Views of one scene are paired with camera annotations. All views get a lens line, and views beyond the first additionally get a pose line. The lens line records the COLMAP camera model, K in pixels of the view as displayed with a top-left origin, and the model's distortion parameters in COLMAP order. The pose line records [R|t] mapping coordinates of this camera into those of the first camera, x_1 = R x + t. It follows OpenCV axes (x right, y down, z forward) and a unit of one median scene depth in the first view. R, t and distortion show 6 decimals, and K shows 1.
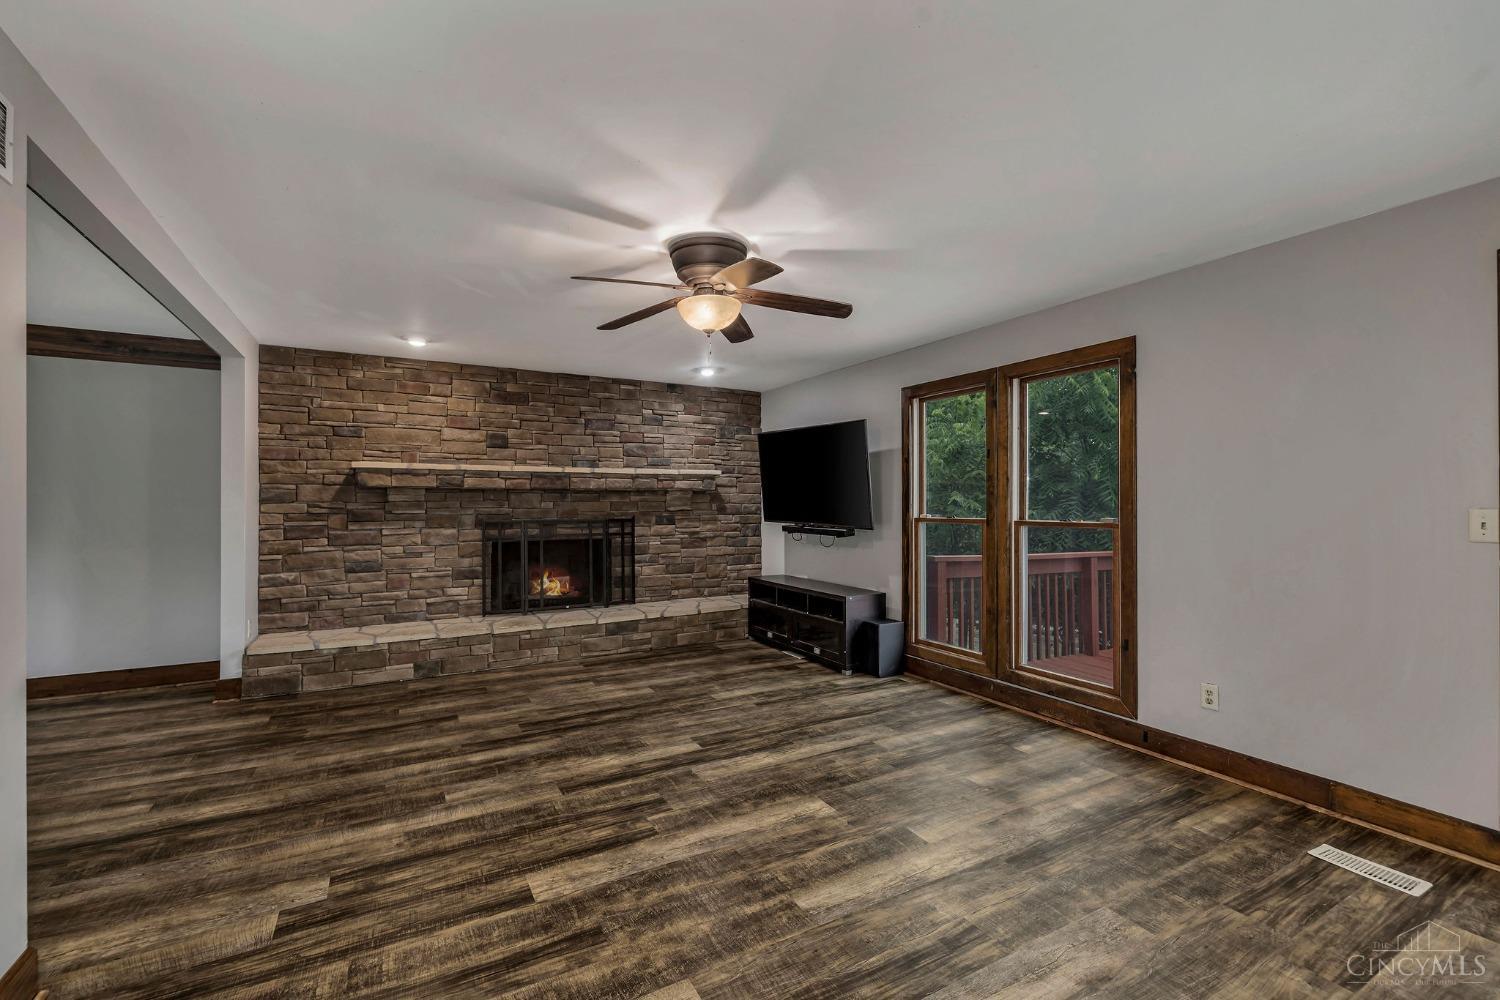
lens RADIAL K [[642.5, 0, 743.9], [0, 642.5, 498.2], [0, 0, 1]] dist [0.002831, -0.000956]
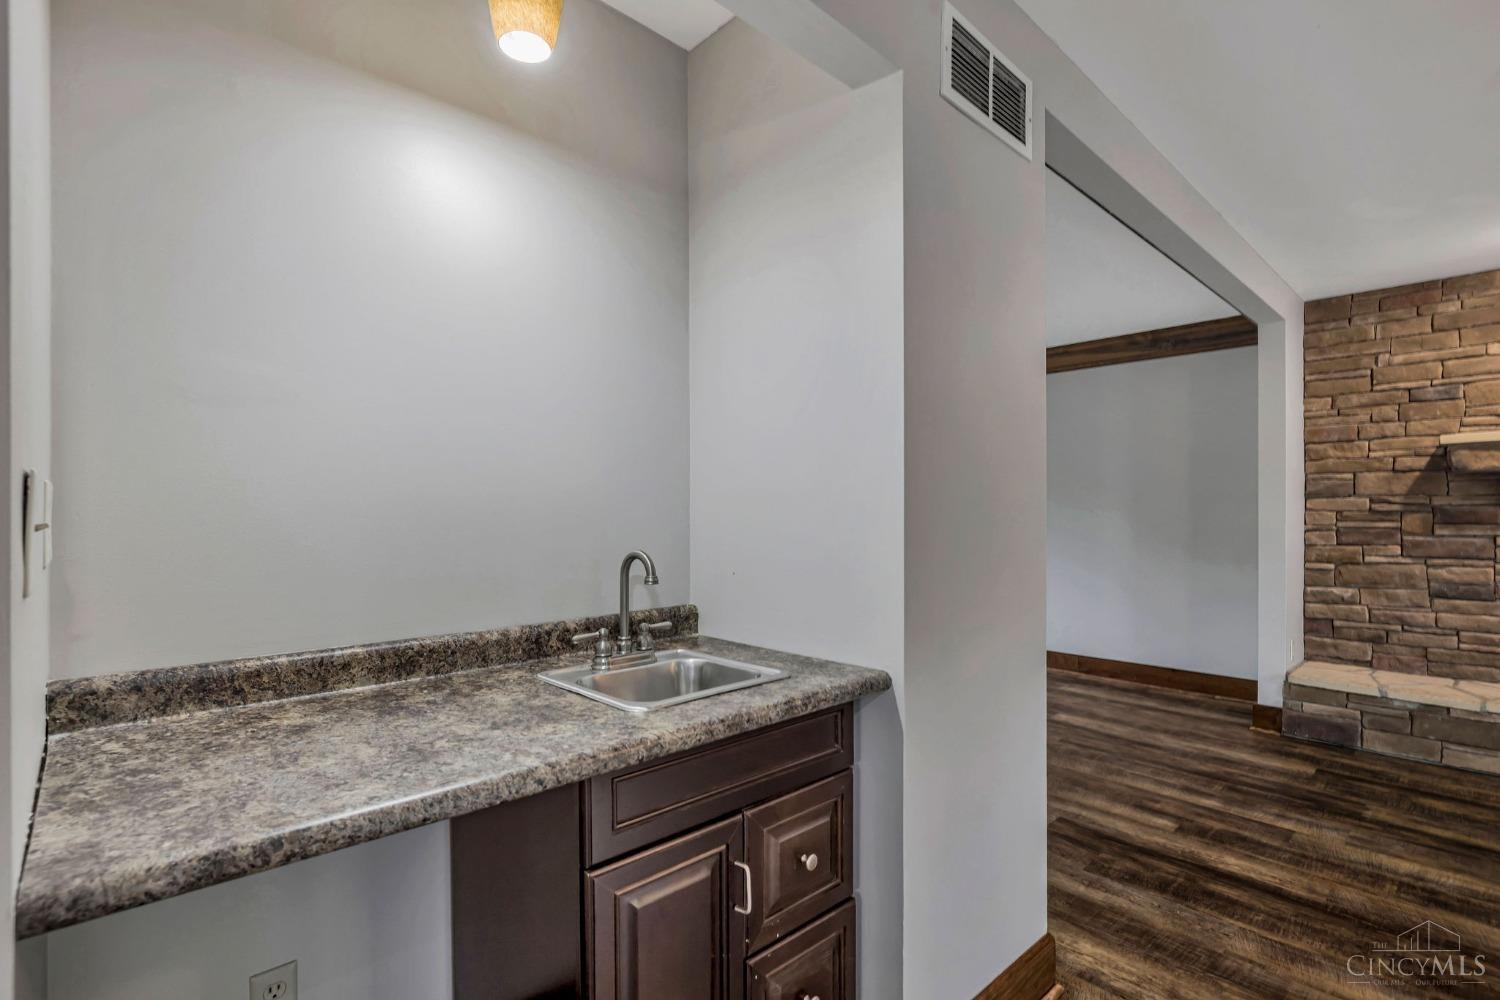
lens RADIAL K [[716.4, 0, 748.5], [0, 716.4, 510.9], [0, 0, 1]] dist [0.004303, -0.000858]
pose [[0.251918, 0.002496, -0.967745, -0.059514], [0.006826, 0.999967, 0.004356, 0.016242], [0.967725, -0.007703, 0.251893, 0.101919]]
